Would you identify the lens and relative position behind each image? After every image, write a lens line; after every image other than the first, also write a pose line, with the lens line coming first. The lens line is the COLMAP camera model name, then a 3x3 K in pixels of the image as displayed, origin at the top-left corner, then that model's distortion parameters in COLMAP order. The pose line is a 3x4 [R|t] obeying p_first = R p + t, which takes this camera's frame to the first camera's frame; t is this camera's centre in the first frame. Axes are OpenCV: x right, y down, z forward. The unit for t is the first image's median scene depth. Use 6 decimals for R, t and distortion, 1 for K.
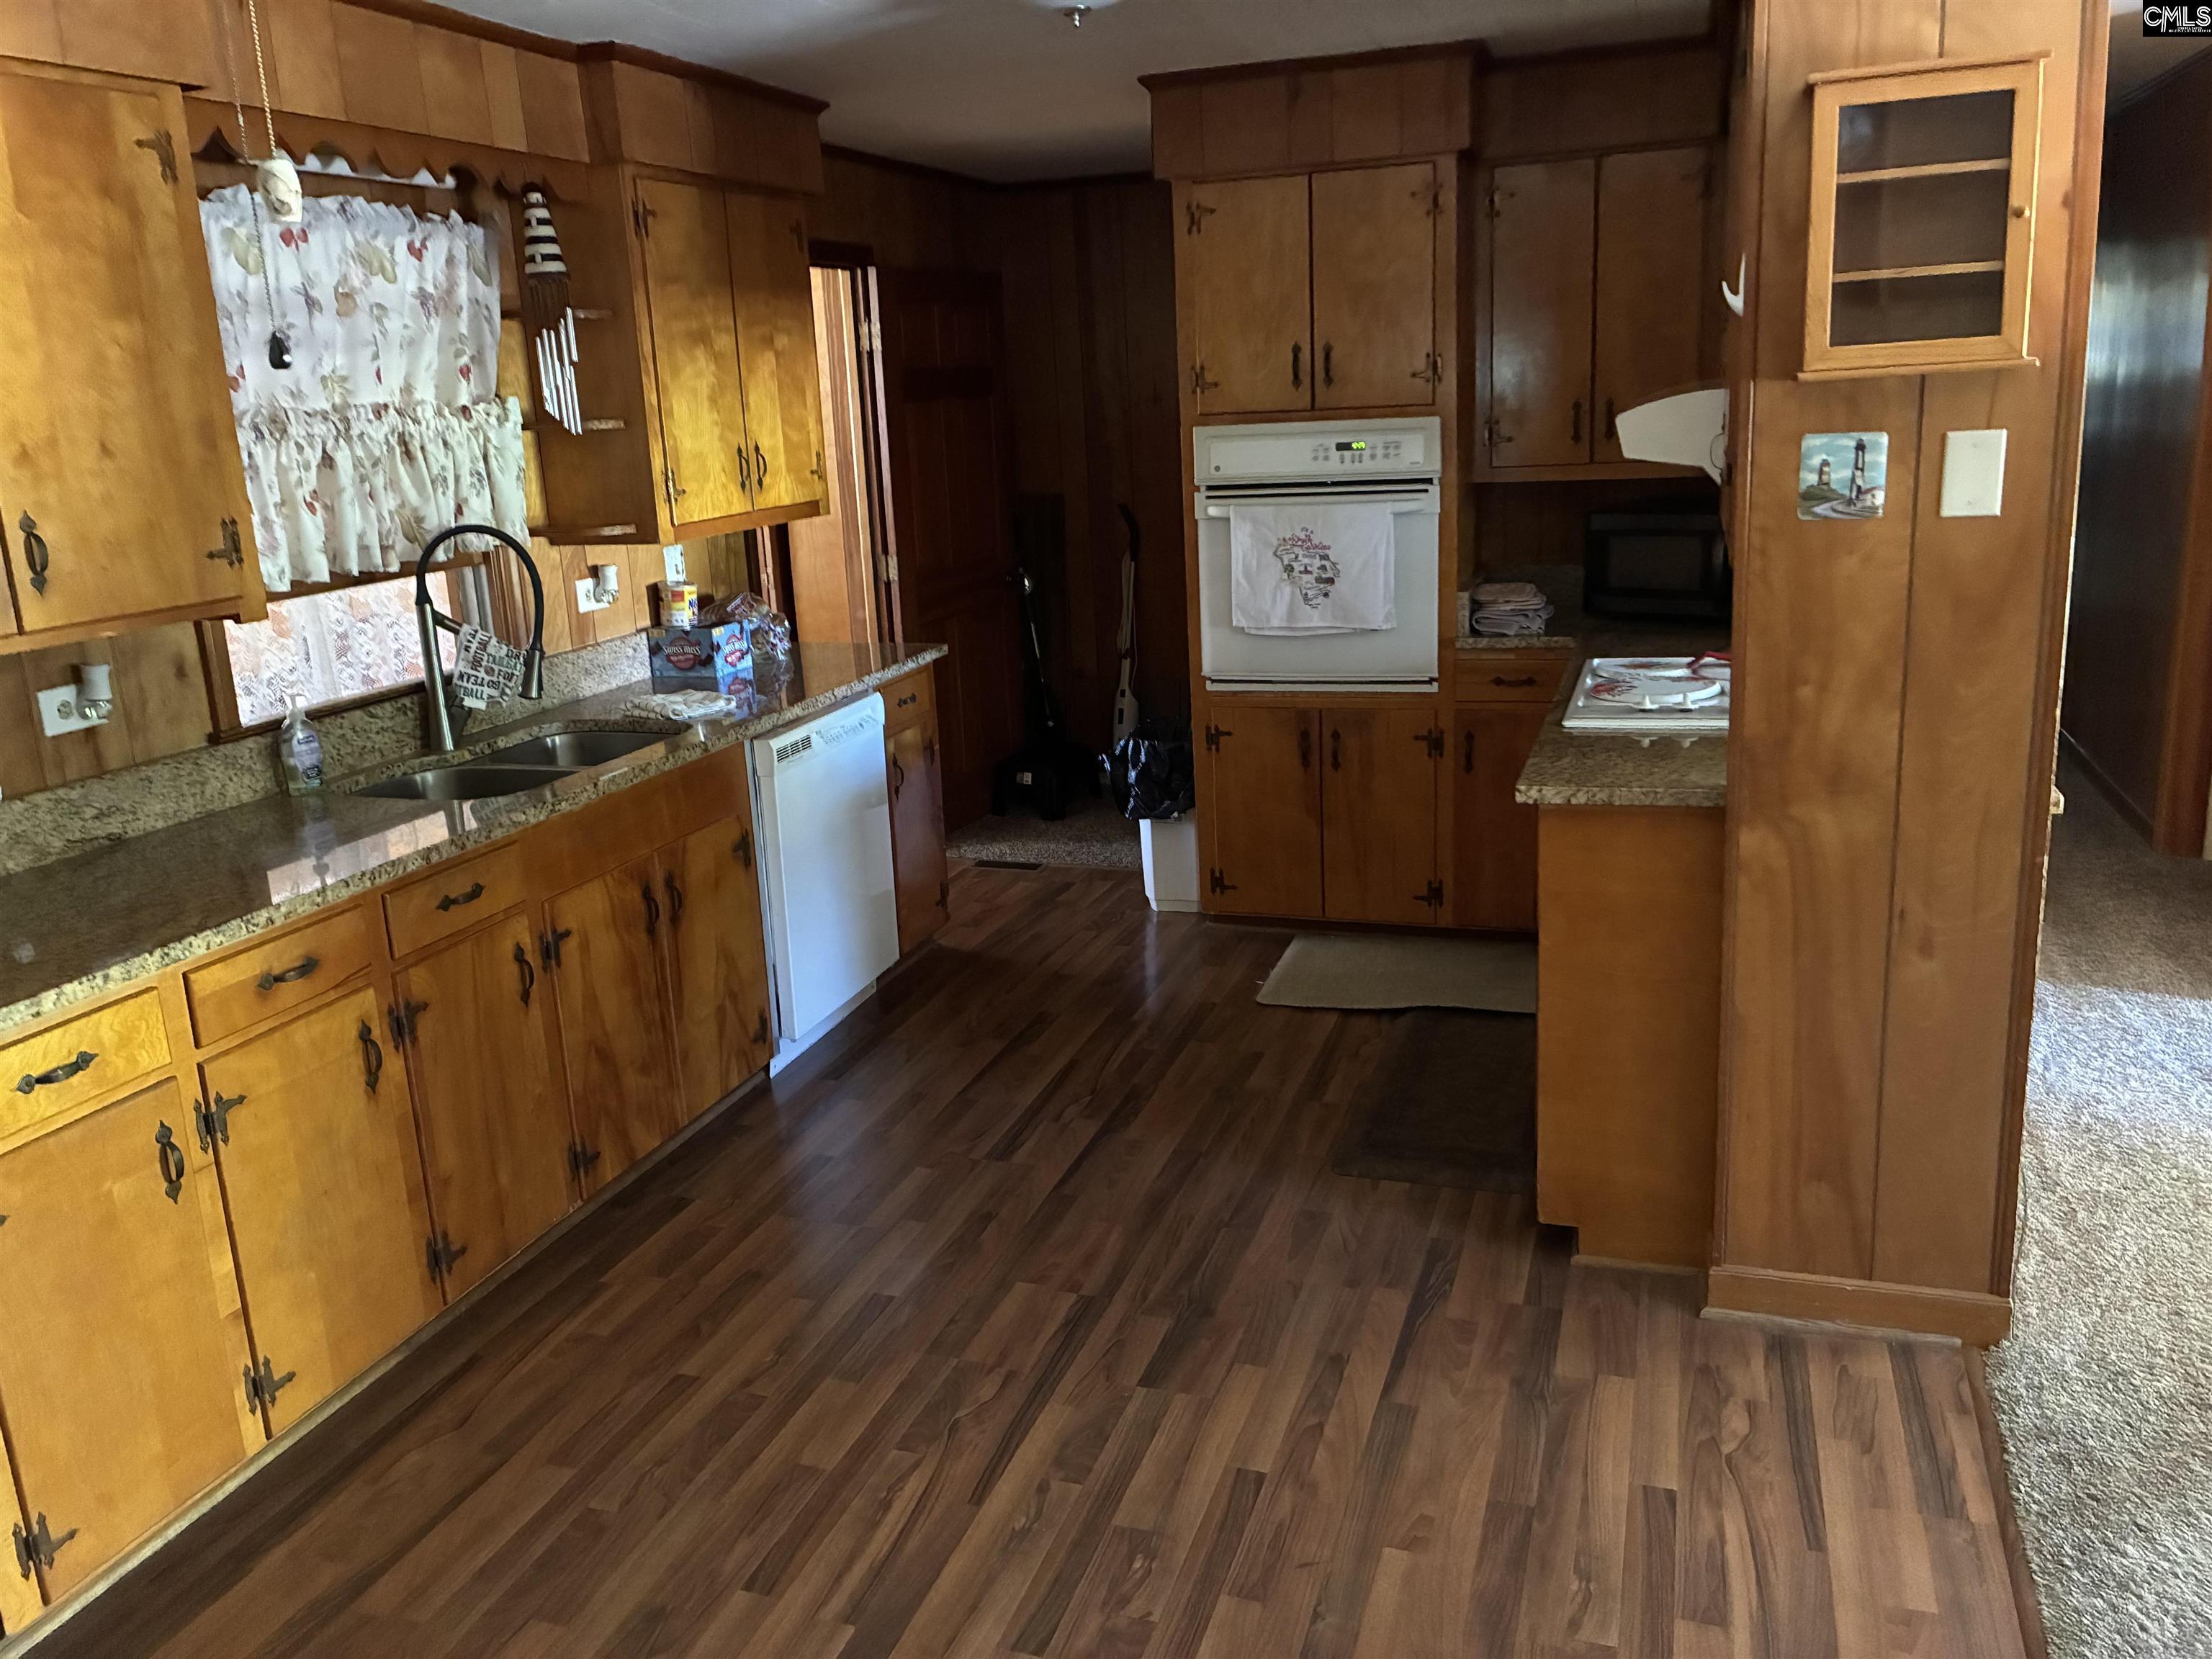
lens RADIAL K [[1678.9, 0, 1110.1], [0, 1678.9, 823.5], [0, 0, 1]] dist [0.017752, 0.002407]
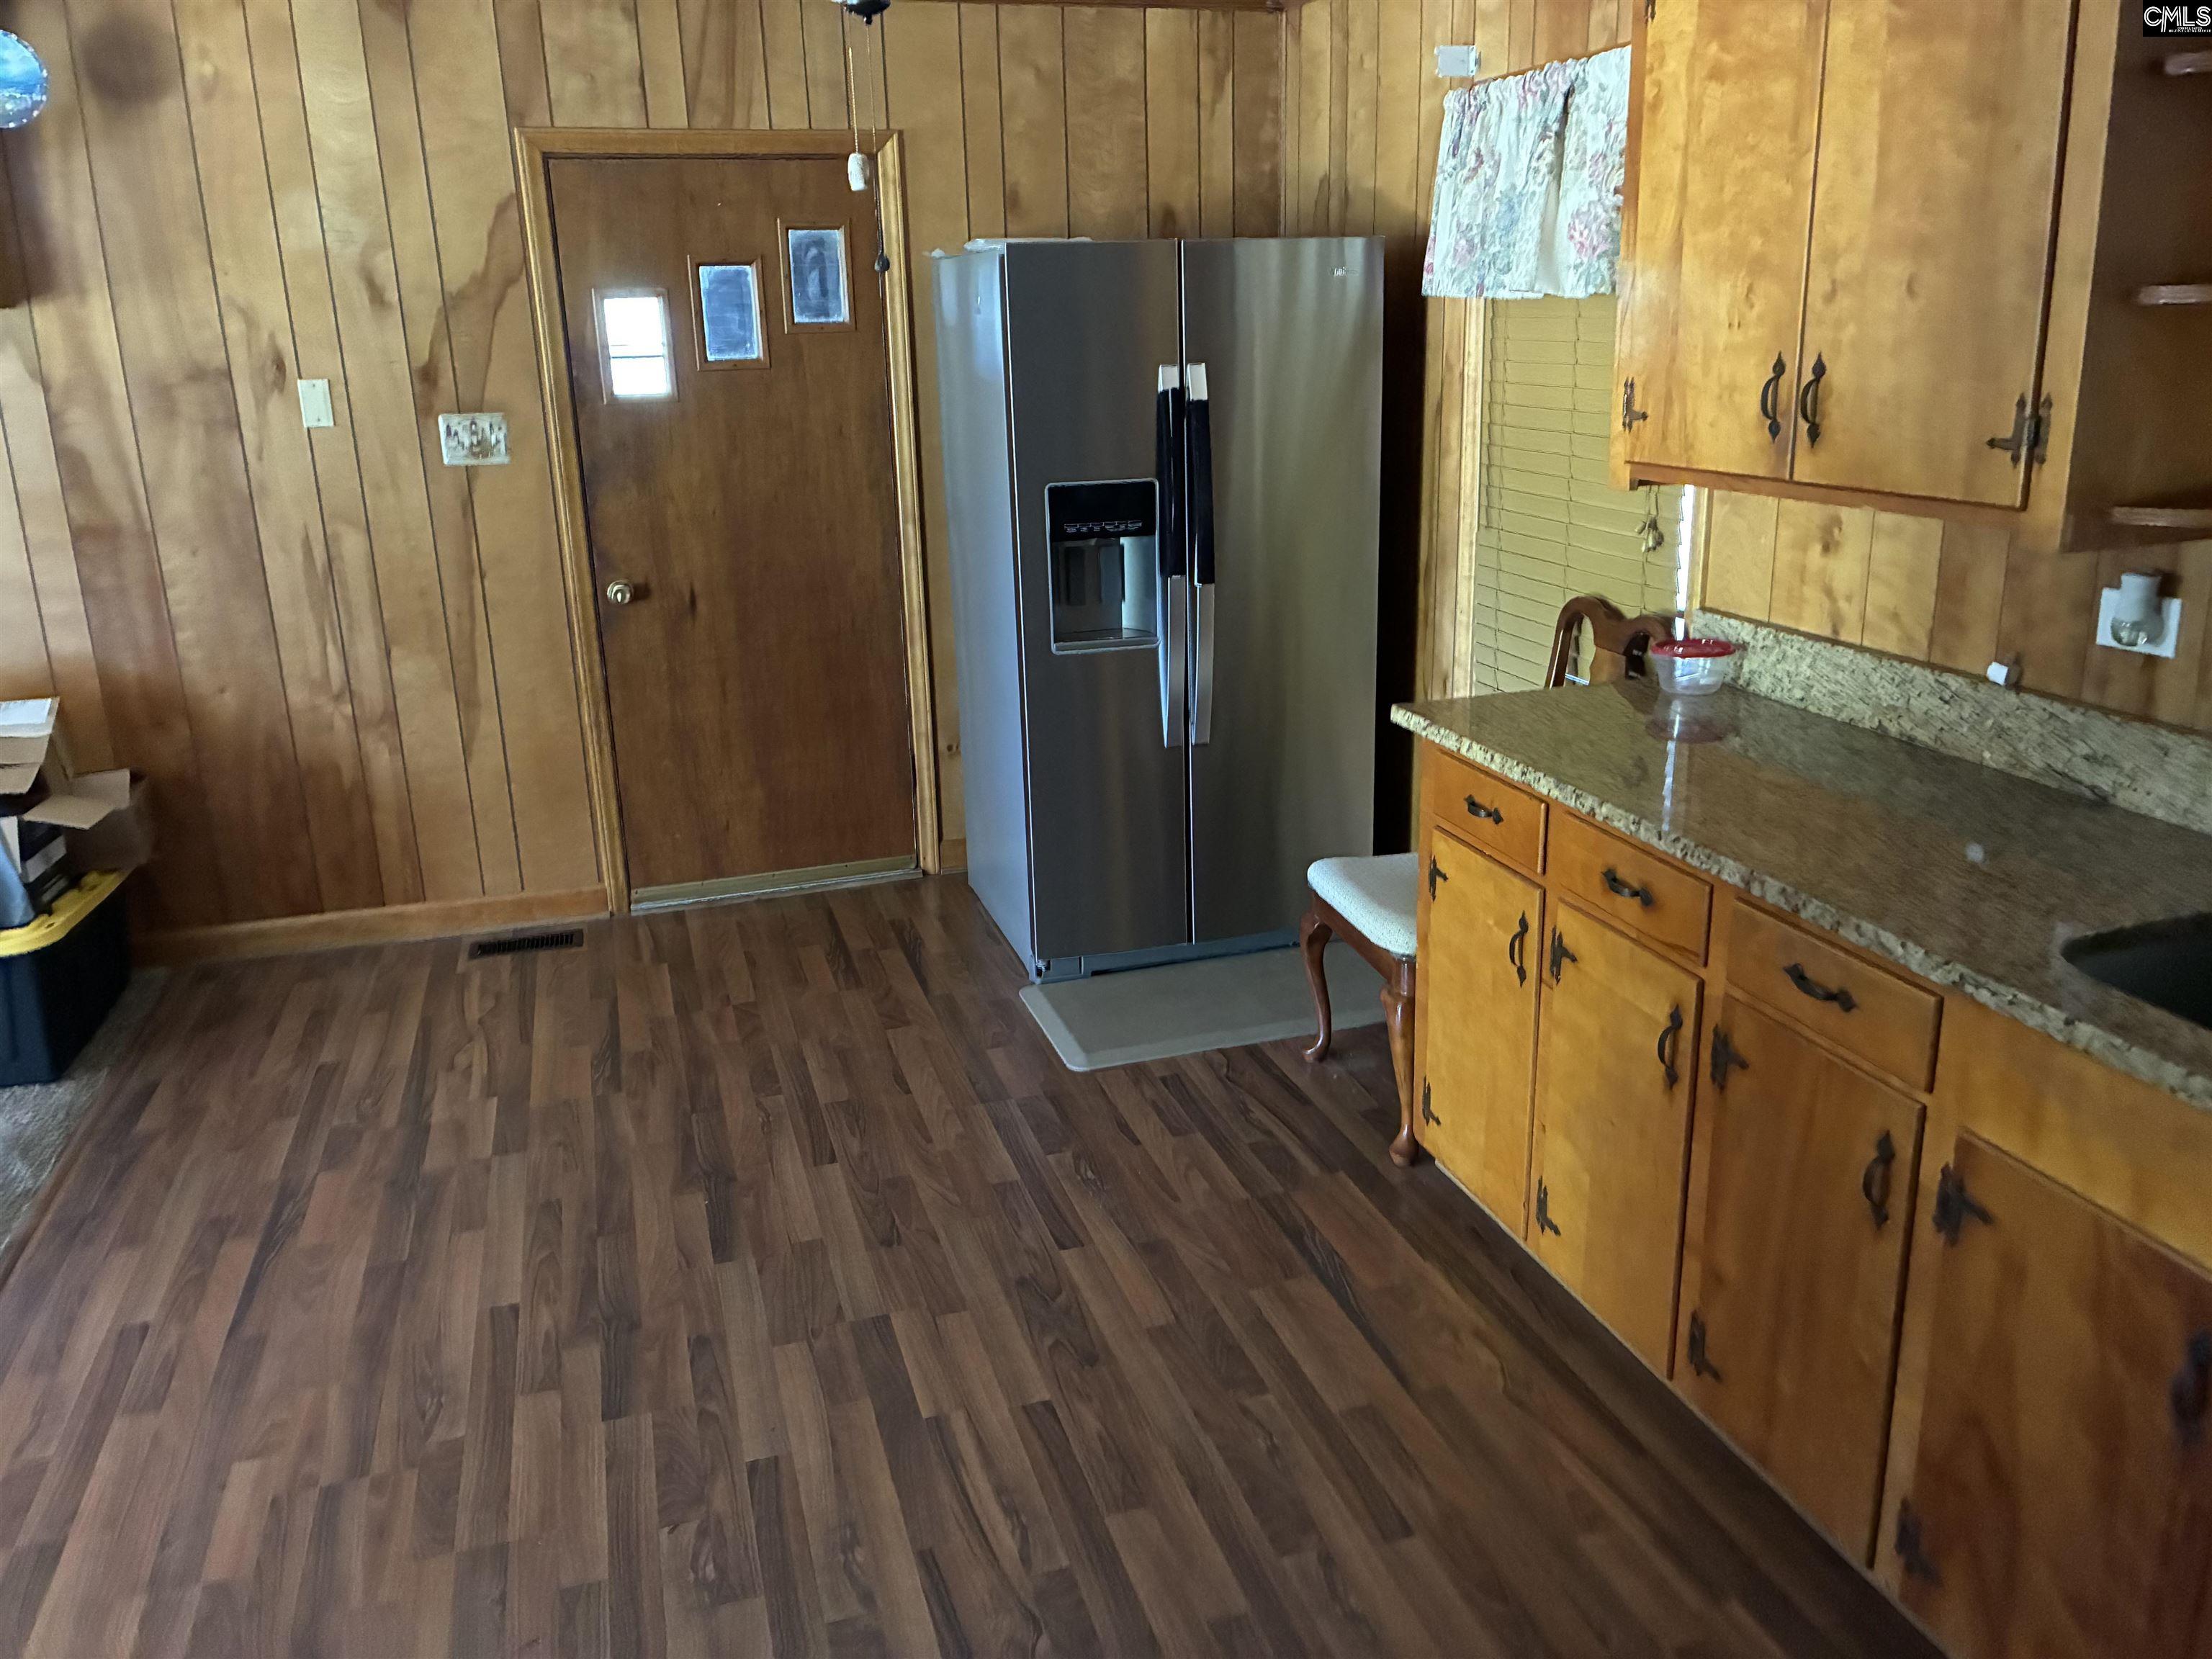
lens RADIAL K [[1678.9, 0, 1115.0], [0, 1678.9, 823.9], [0, 0, 1]] dist [0.017752, 0.002407]
pose [[-0.805274, 0.240672, -0.541859, 0.220923], [-0.084894, 0.857688, 0.507114, -0.376216], [0.586794, 0.454366, -0.670242, 1.420085]]
